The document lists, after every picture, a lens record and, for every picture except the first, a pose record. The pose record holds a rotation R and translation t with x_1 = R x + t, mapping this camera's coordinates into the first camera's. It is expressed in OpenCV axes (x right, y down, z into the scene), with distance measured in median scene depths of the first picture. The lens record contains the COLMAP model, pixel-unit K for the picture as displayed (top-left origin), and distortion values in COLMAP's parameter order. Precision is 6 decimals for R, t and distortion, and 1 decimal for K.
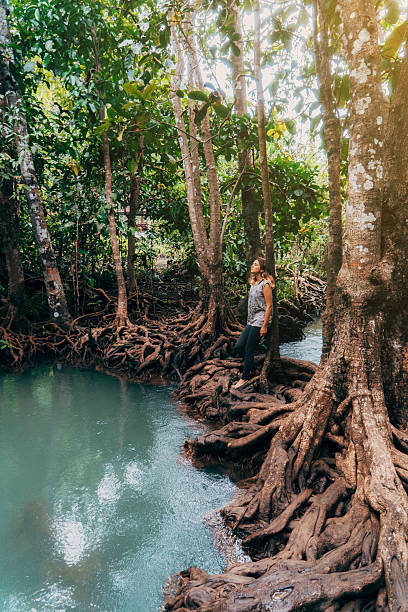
lens RADIAL K [[436.8, 0, 204.0], [0, 436.8, 306.0], [0, 0, 1]] dist [0.007024, 0.000913]
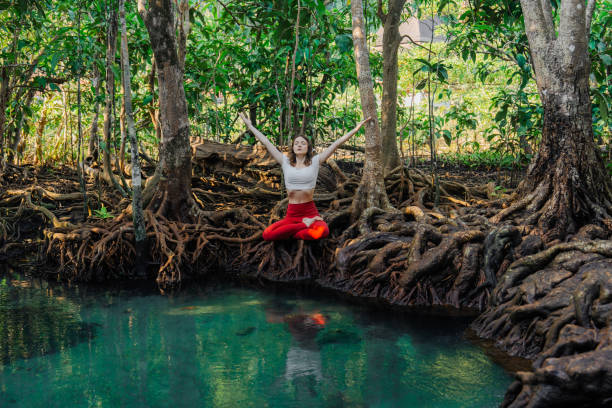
lens RADIAL K [[845.9, 0, 306.0], [0, 845.9, 204.0], [0, 0, 1]] dist [0.019663, 0.028534]
pose [[0.968652, 0.014813, -0.247979, -0.032977], [-0.041169, 0.993989, -0.101440, 0.186412], [0.244986, 0.108470, 0.963440, 0.082341]]
